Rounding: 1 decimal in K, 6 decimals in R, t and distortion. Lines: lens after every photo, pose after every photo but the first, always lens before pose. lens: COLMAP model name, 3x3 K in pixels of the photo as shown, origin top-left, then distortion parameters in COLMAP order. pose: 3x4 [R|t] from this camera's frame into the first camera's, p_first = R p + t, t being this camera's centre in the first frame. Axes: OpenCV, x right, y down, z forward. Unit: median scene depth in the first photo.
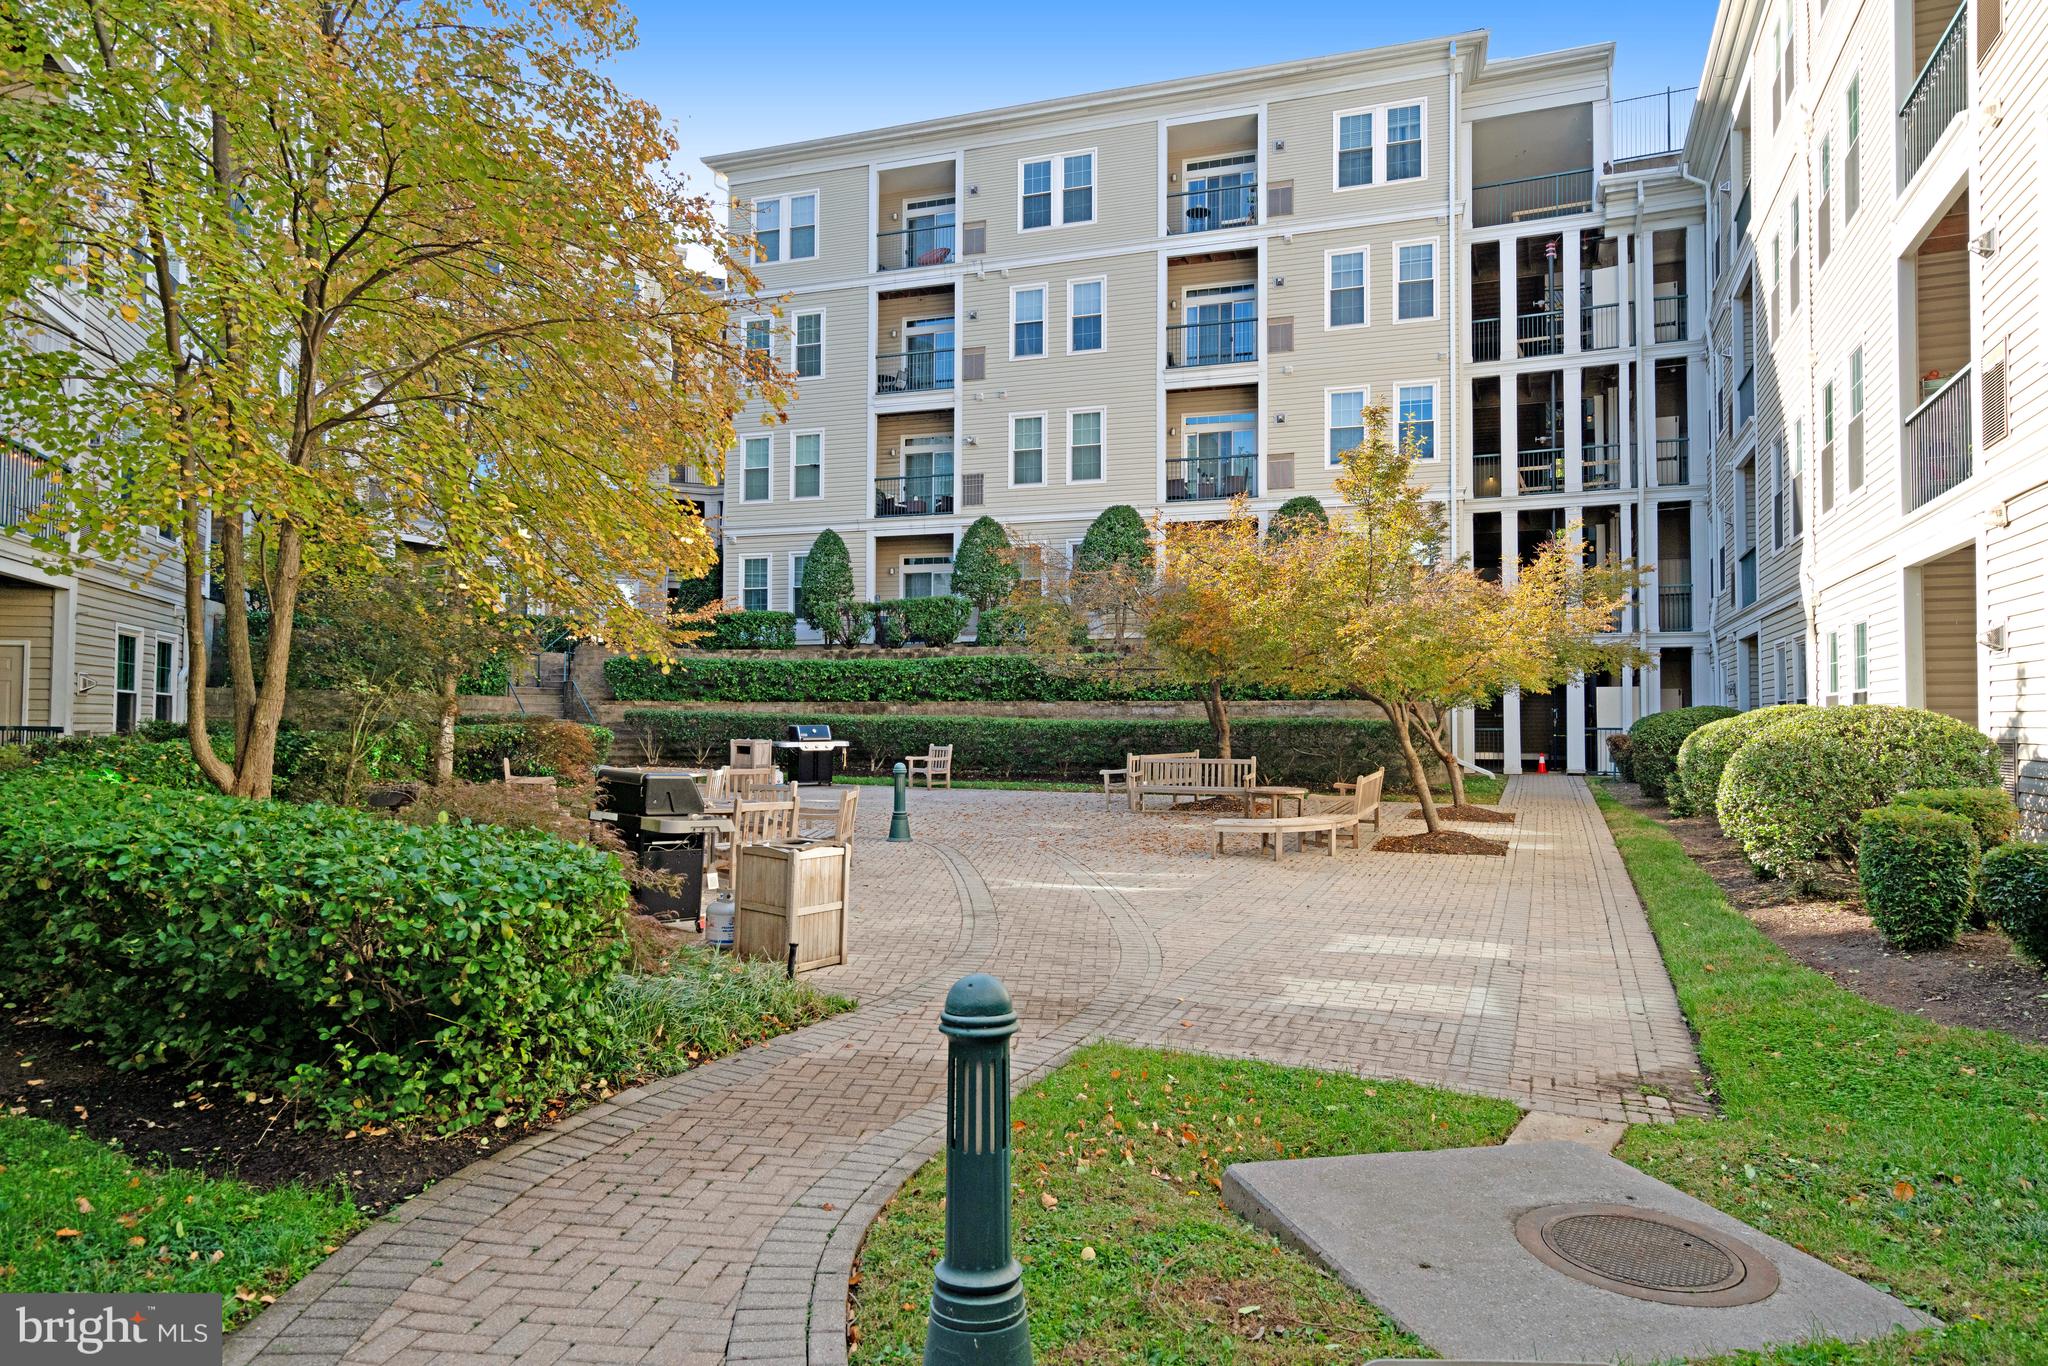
lens RADIAL K [[1178.4, 0, 1025.8], [0, 1178.4, 685.1], [0, 0, 1]] dist [0.002798, -0.001212]
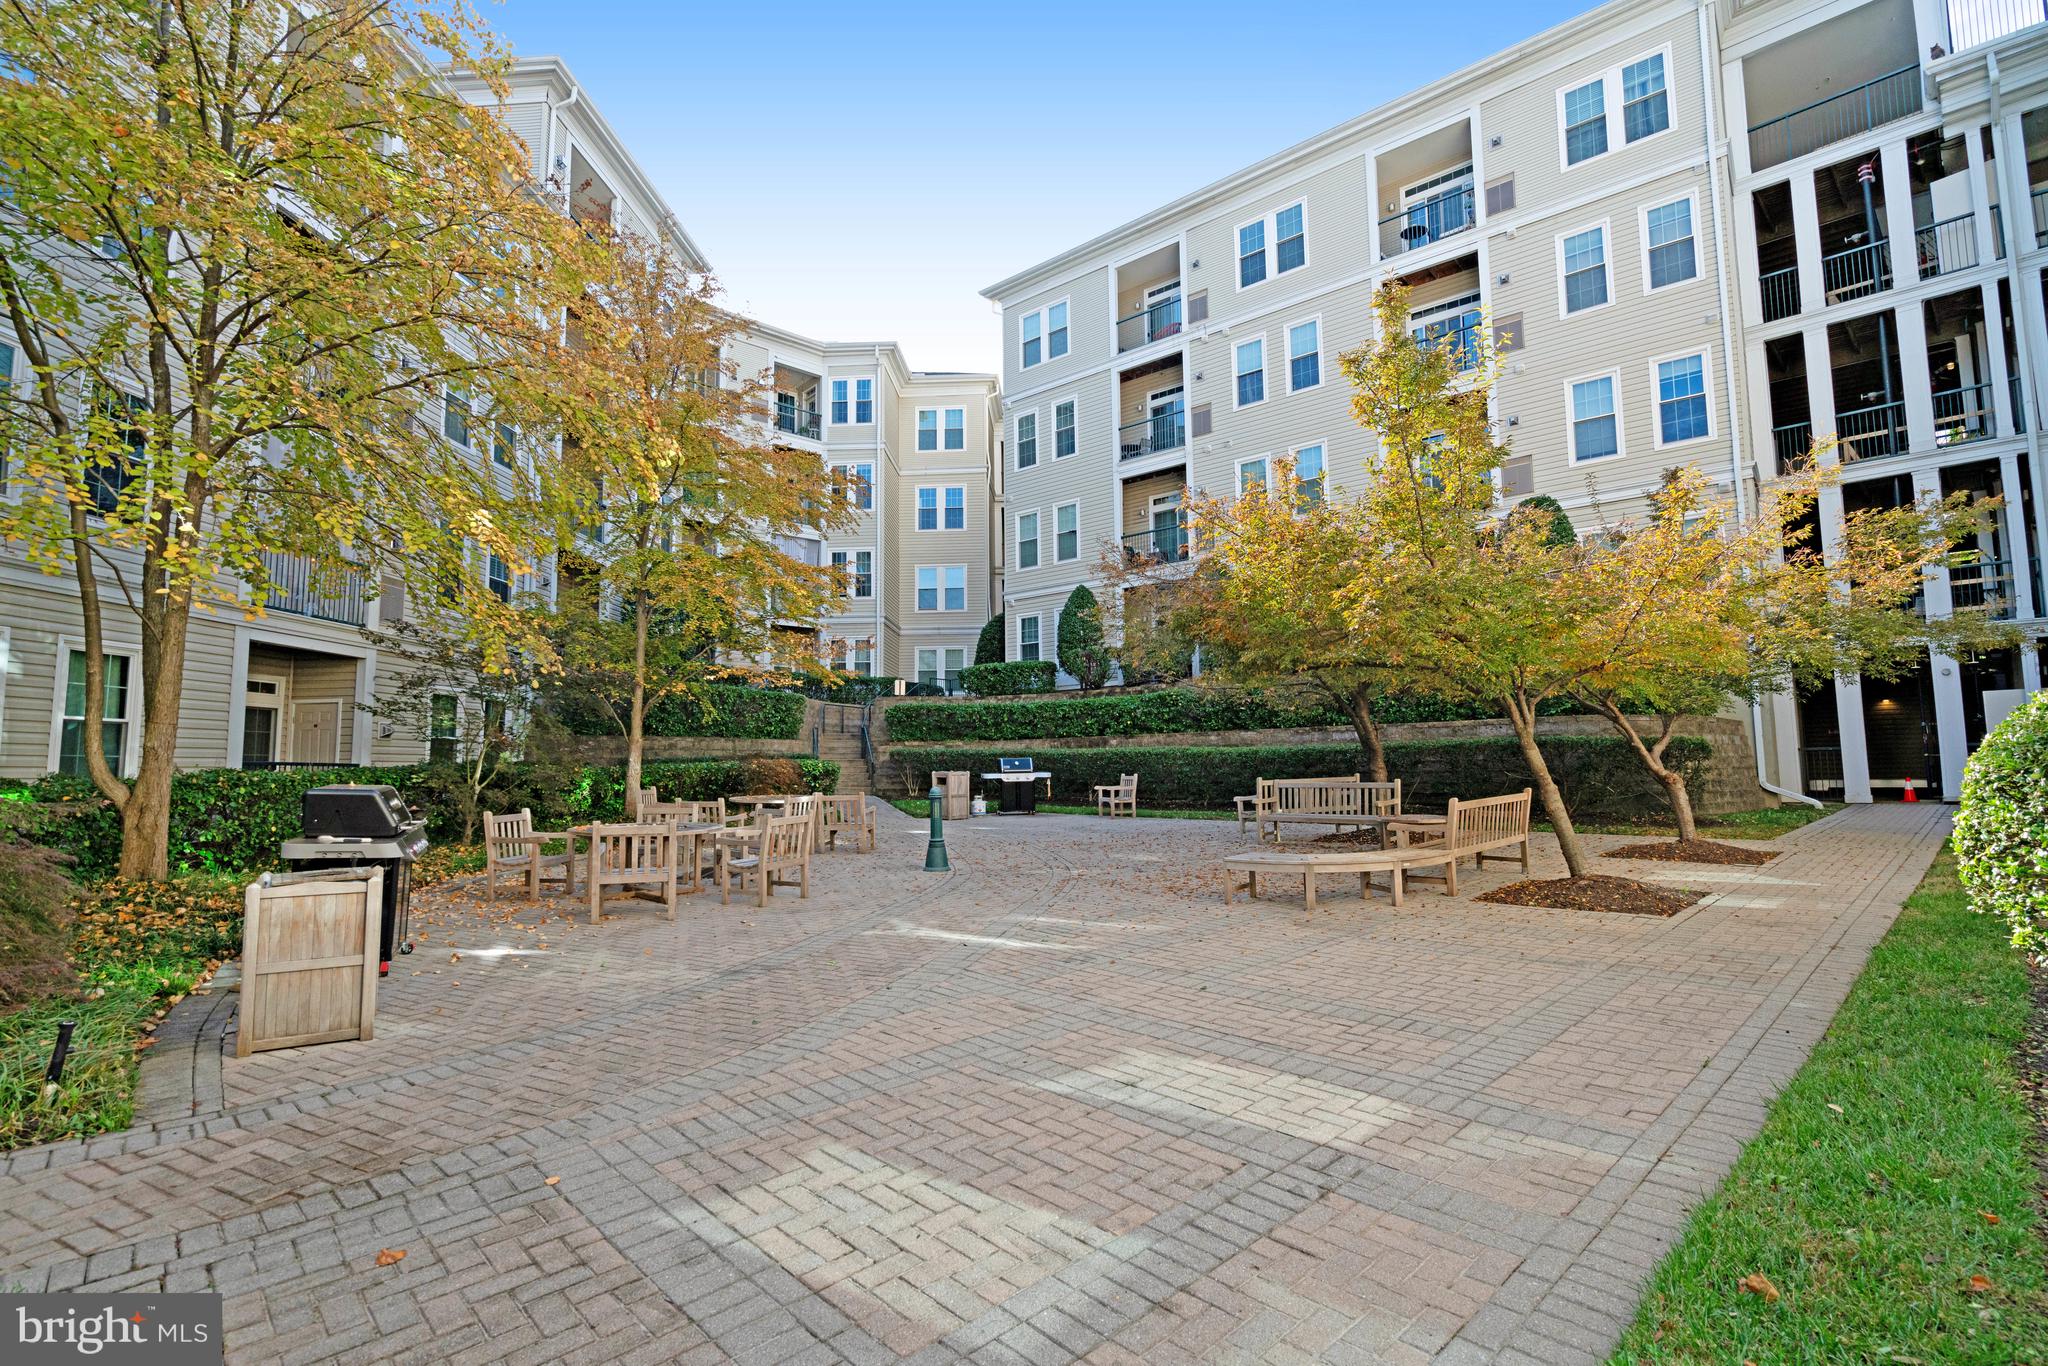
lens RADIAL K [[943.7, 0, 1021.7], [0, 943.7, 680.7], [0, 0, 1]] dist [-0.000974, 0.000431]
pose [[0.921715, -0.051487, -0.384434, 0.133352], [0.028121, 0.997413, -0.066162, 0.017473], [0.386846, 0.050172, 0.920778, 0.171771]]
